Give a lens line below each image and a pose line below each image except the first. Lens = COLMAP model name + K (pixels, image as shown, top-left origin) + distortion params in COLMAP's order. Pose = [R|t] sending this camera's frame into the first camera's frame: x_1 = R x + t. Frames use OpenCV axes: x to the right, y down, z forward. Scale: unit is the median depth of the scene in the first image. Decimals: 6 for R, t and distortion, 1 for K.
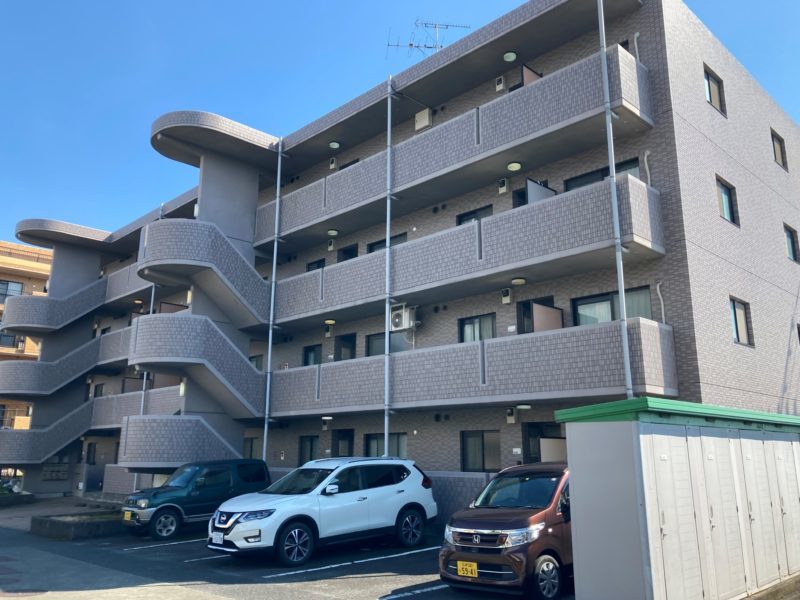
lens RADIAL K [[666.7, 0, 401.8], [0, 666.7, 294.6], [0, 0, 1]] dist [0.022236, -0.021800]
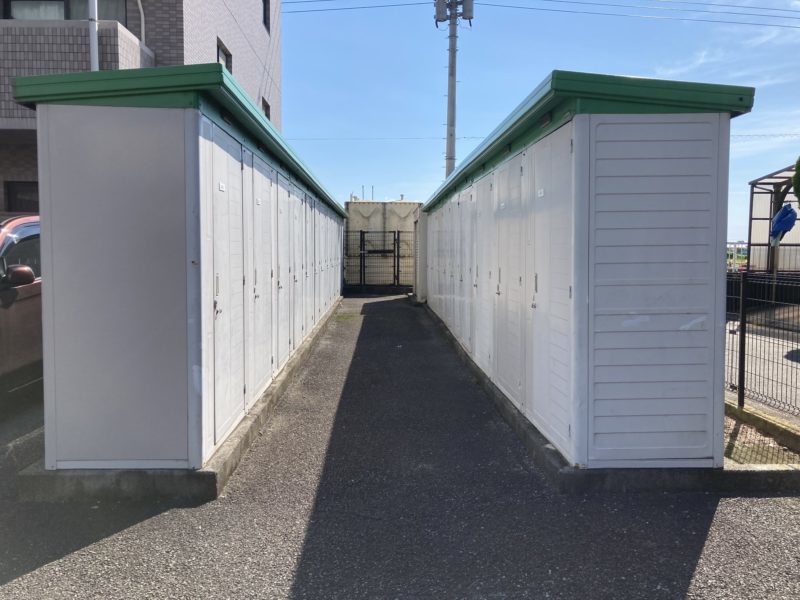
lens RADIAL K [[666.7, 0, 406.8], [0, 666.7, 295.4], [0, 0, 1]] dist [0.022236, -0.021800]
pose [[0.680822, -0.044108, 0.731120, 0.037311], [-0.185307, 0.955339, 0.230194, 0.089530], [-0.708621, -0.292203, 0.642242, 0.254512]]
